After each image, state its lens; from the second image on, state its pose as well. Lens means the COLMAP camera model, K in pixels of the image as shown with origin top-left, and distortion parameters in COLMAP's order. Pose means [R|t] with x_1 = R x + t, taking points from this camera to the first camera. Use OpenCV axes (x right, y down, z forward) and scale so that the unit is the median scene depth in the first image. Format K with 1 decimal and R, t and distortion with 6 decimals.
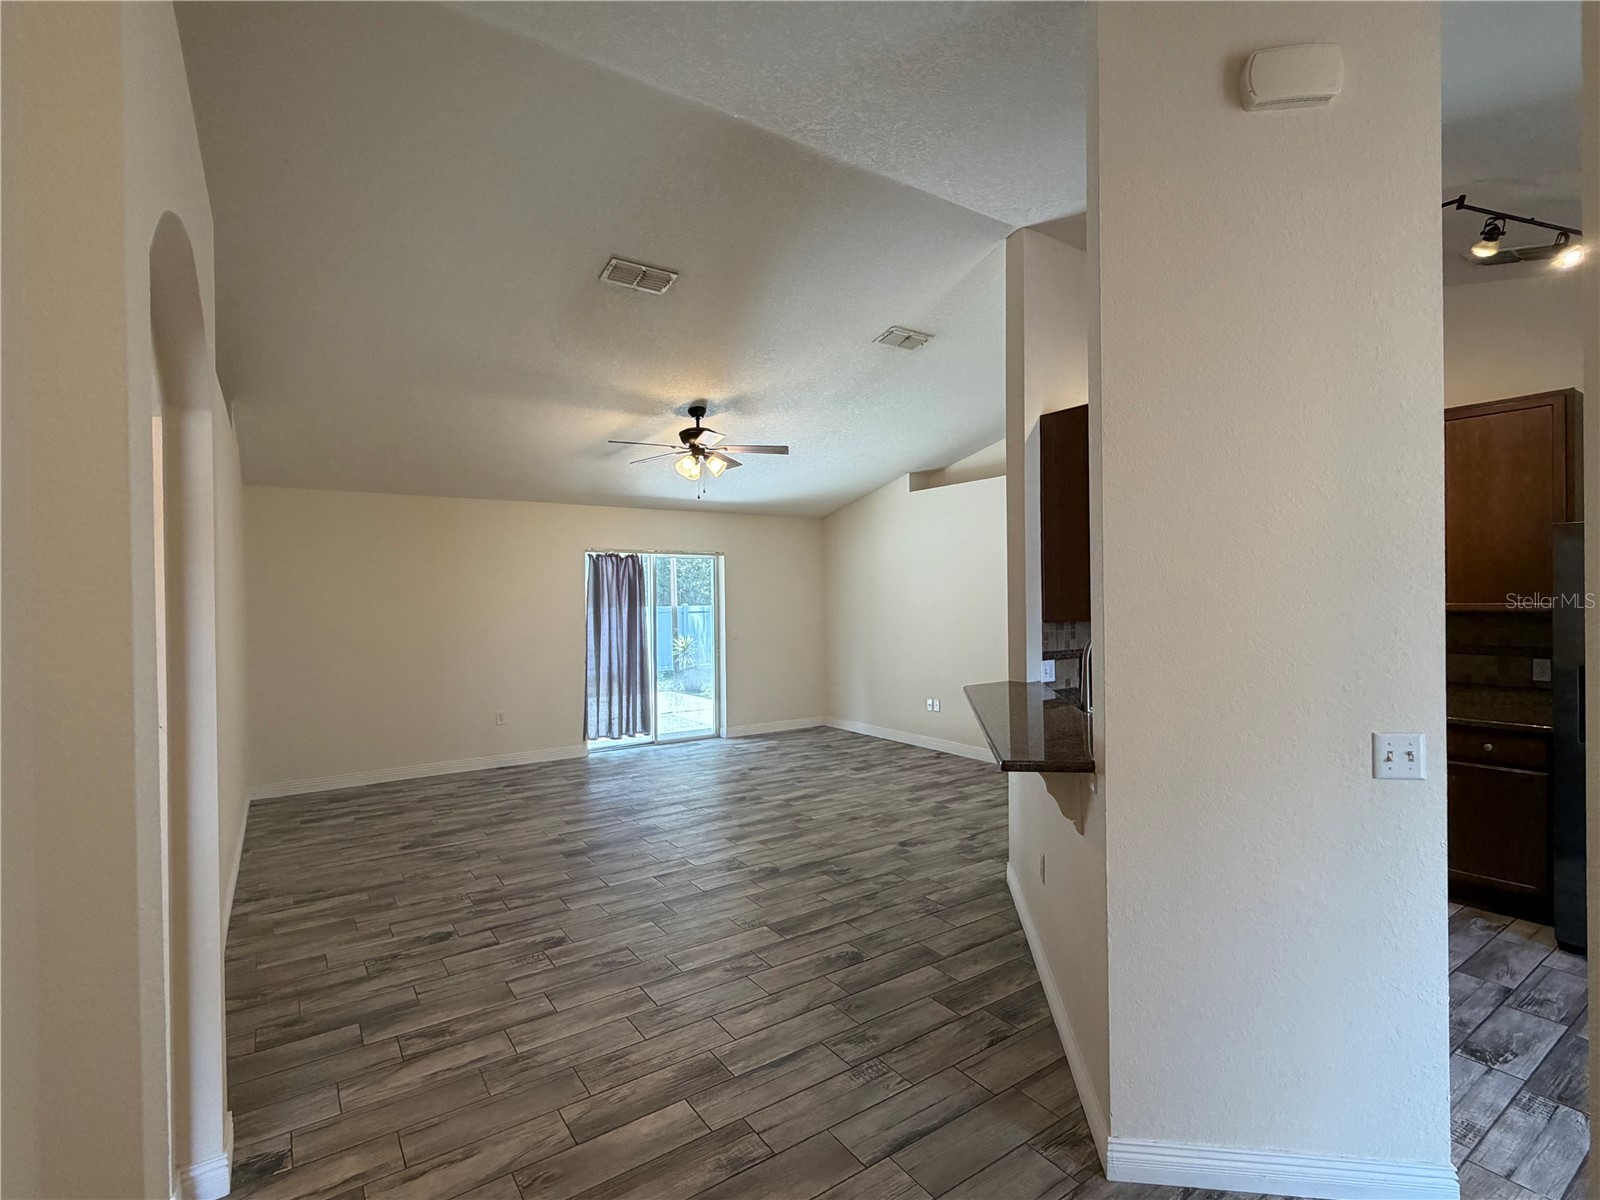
lens RADIAL K [[760.8, 0, 800.0], [0, 760.8, 600.0], [0, 0, 1]] dist [0.000762, 0.000203]
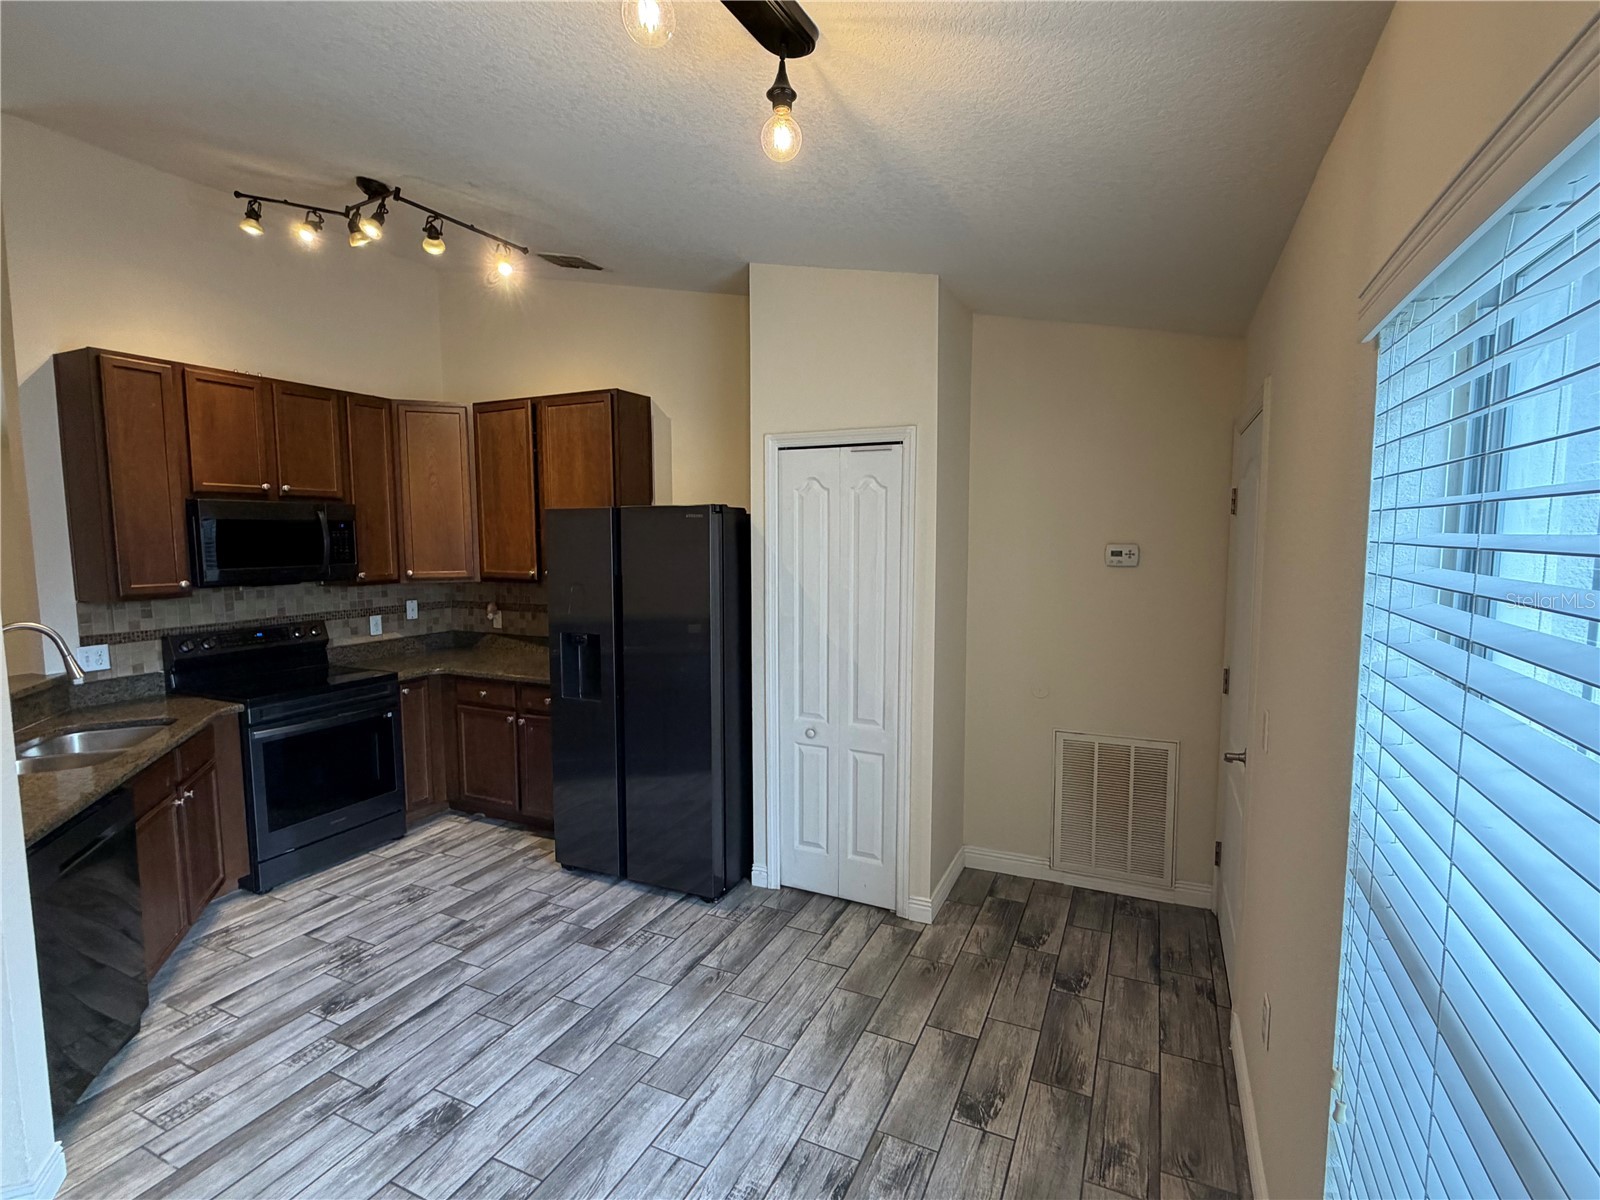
lens RADIAL K [[760.8, 0, 800.0], [0, 760.8, 600.0], [0, 0, 1]] dist [0.000762, 0.000203]
pose [[0.861668, -0.036849, 0.506132, 0.579165], [-0.004427, 0.996776, 0.080107, -0.044698], [-0.507453, -0.071266, 0.858728, -0.142408]]
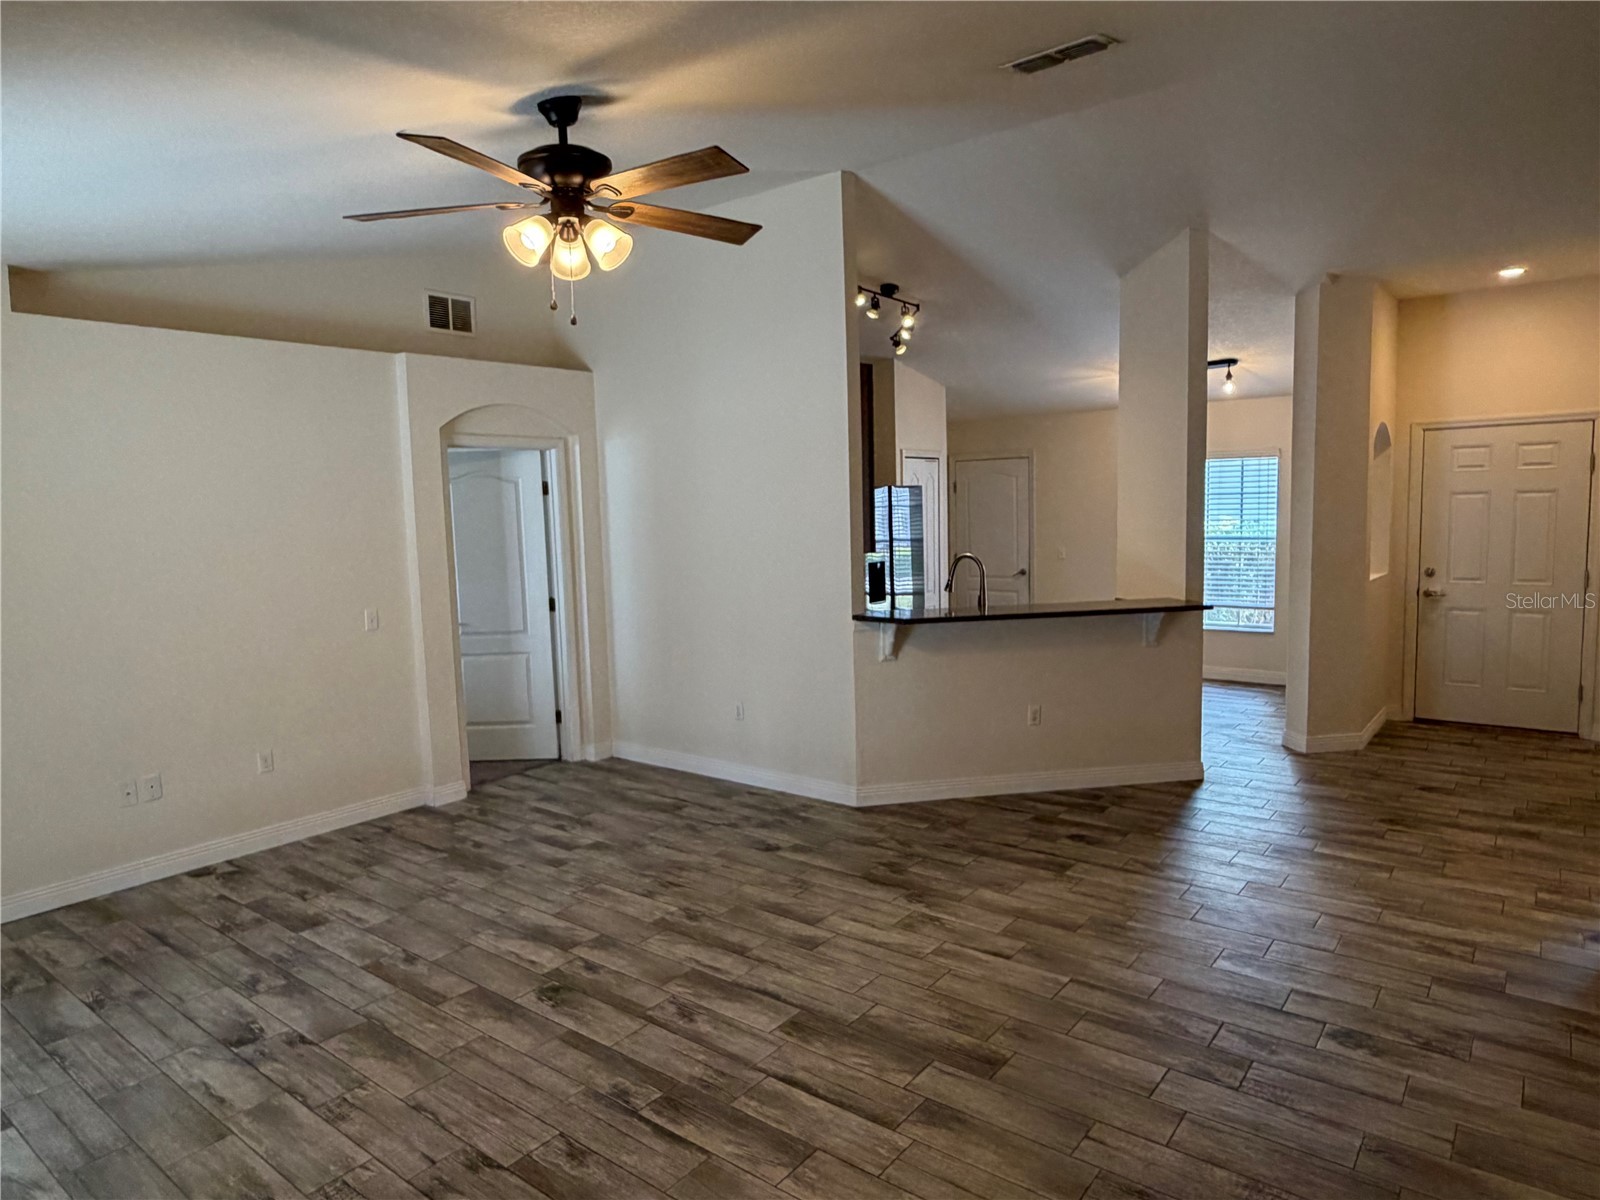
lens RADIAL K [[985.9, 0, 800.0], [0, 985.9, 600.0], [0, 0, 1]] dist [0.003046, 0.000580]
pose [[-0.299698, -0.075853, 0.951014, -0.974466], [0.035935, 0.995229, 0.090704, -0.039840], [-0.953357, 0.061359, -0.295542, 1.461462]]
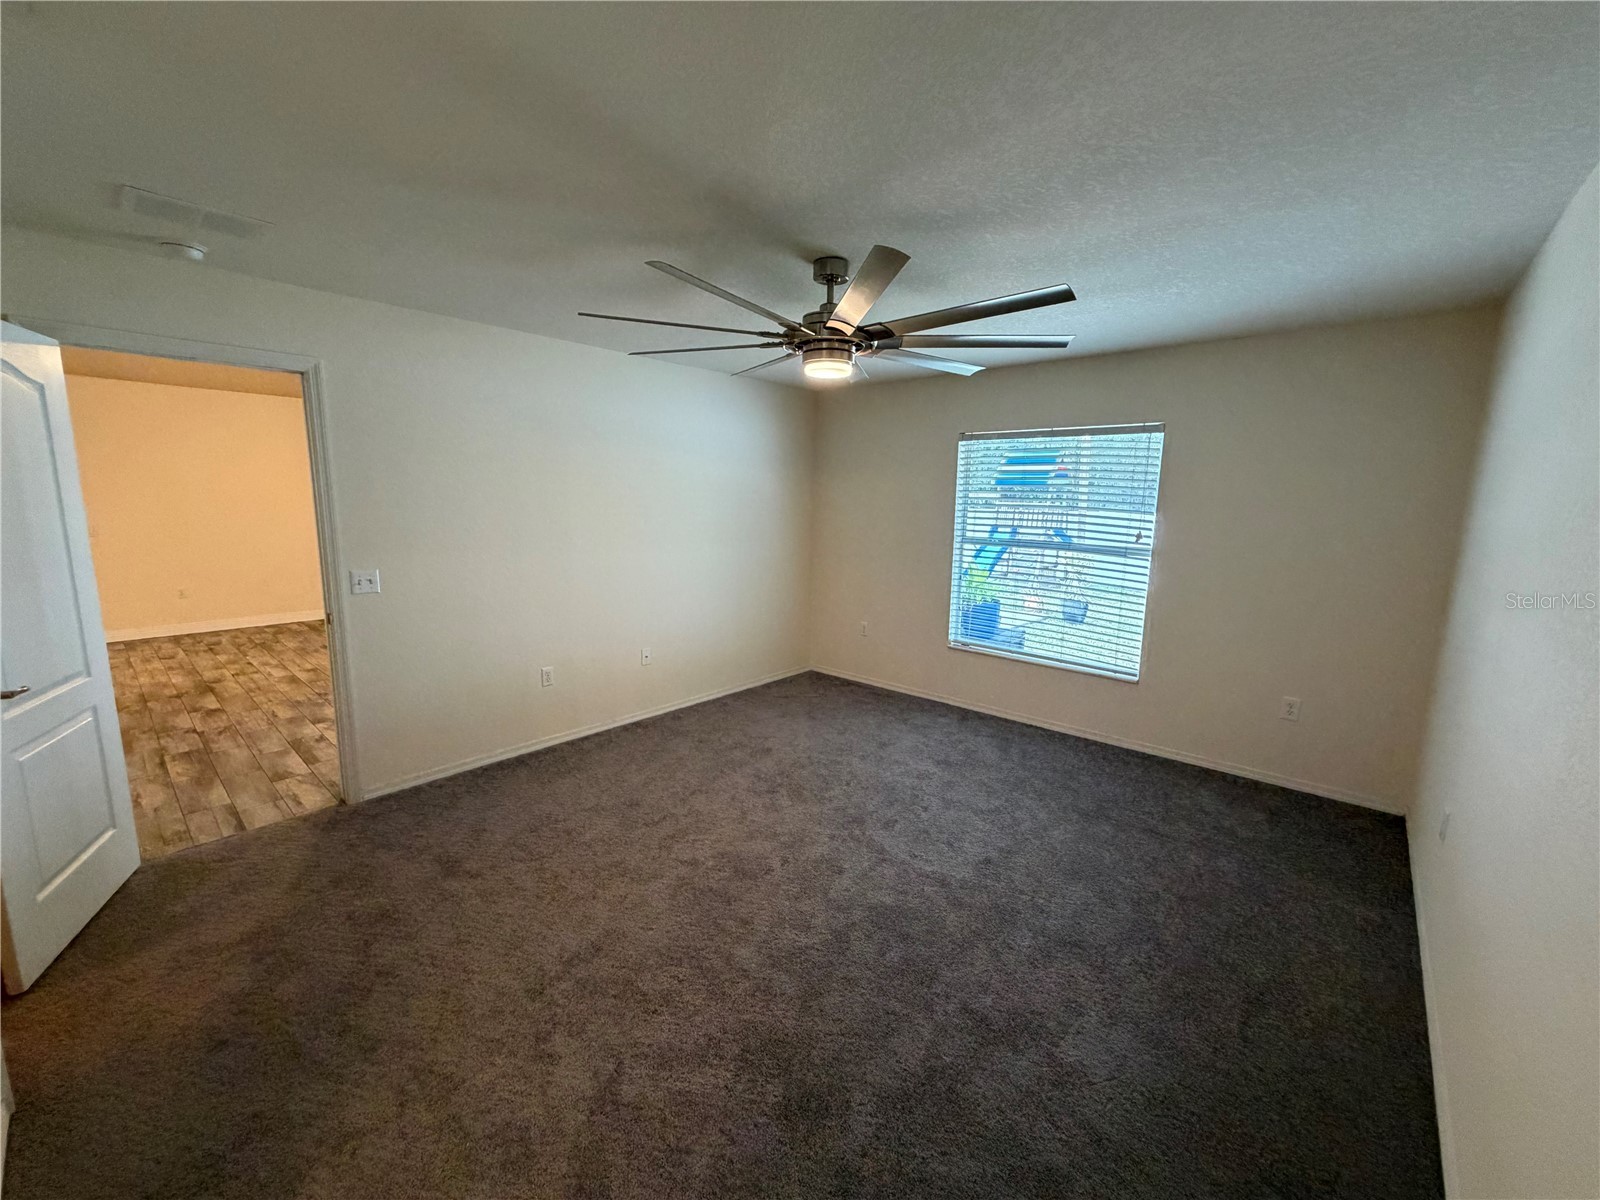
lens RADIAL K [[638.1, 0, 800.0], [0, 638.1, 600.0], [0, 0, 1]] dist [0.002079, 0.000092]
pose [[0.241872, 0.172076, -0.954928, 1.443774], [-0.027892, 0.984976, 0.170425, -0.038384], [0.969907, -0.014586, 0.243038, 1.884261]]
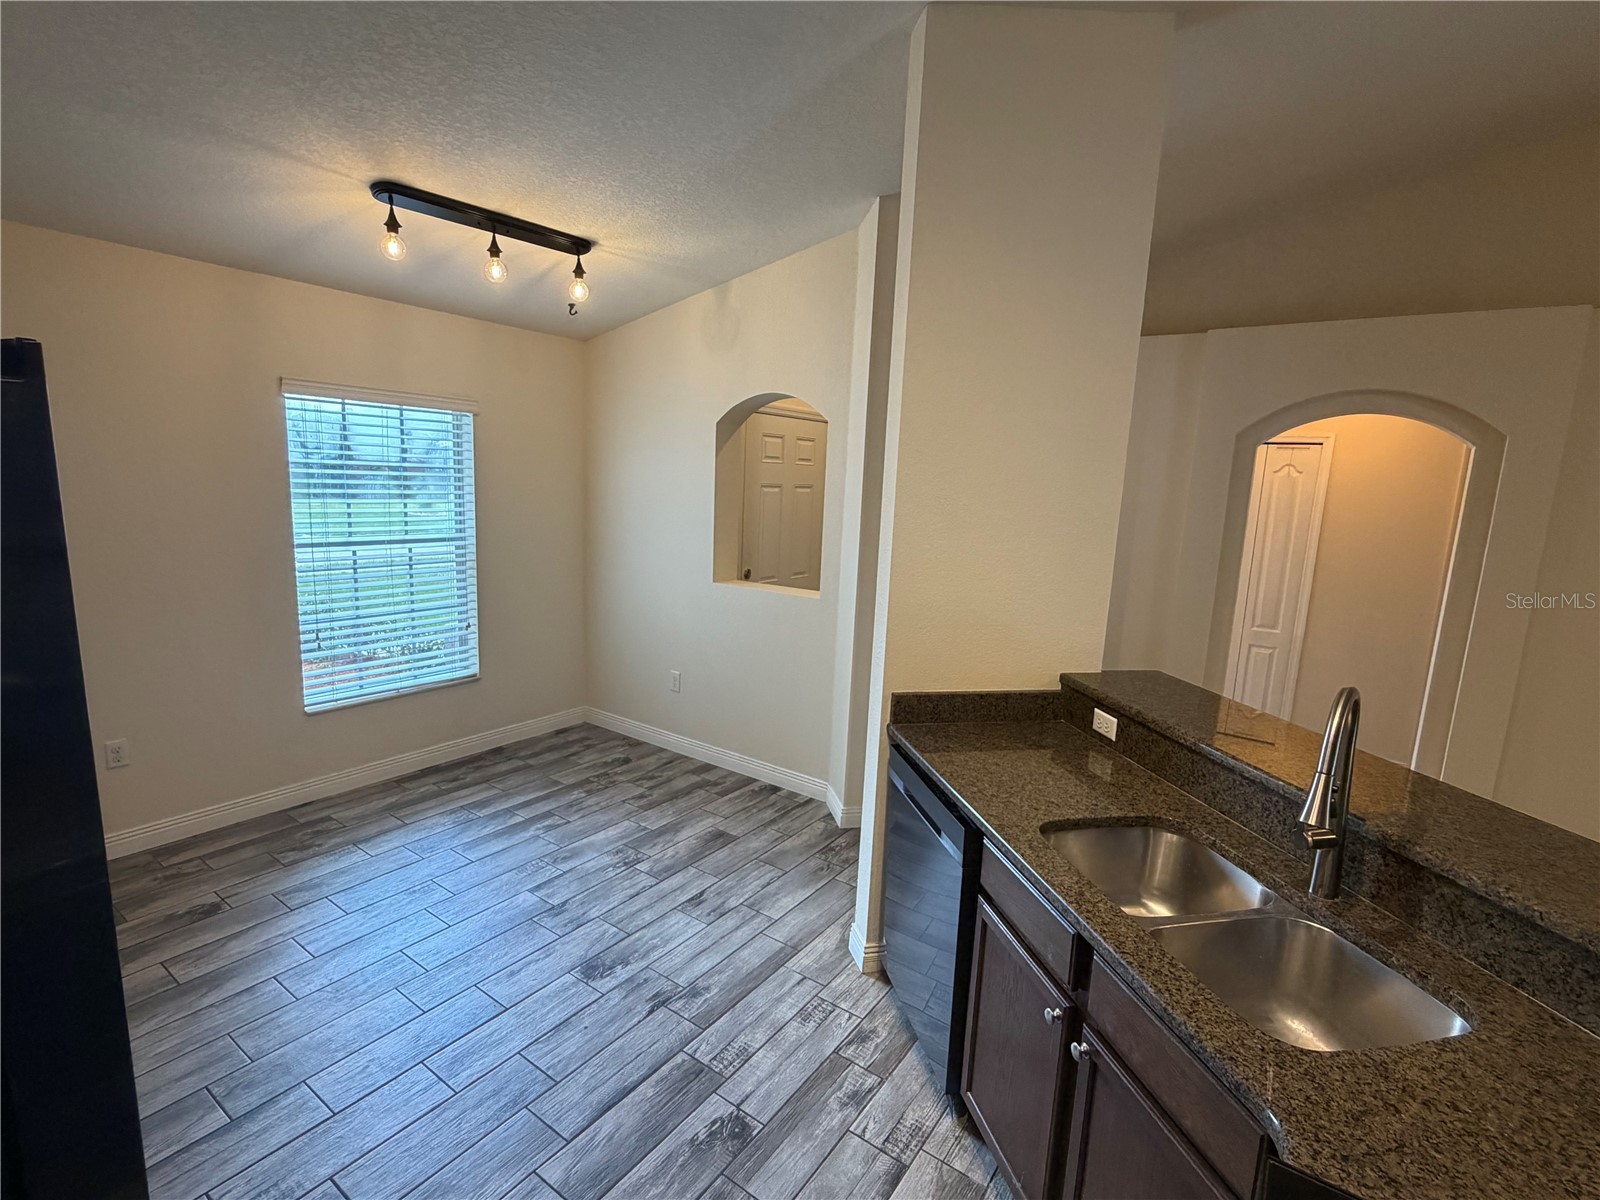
lens RADIAL K [[760.8, 0, 800.0], [0, 760.8, 600.0], [0, 0, 1]] dist [0.000762, 0.000203]
pose [[-0.935887, 0.025570, -0.351372, 0.677572], [-0.036443, 0.984985, 0.168748, -0.055767], [0.350411, 0.170734, -0.920903, 1.029456]]
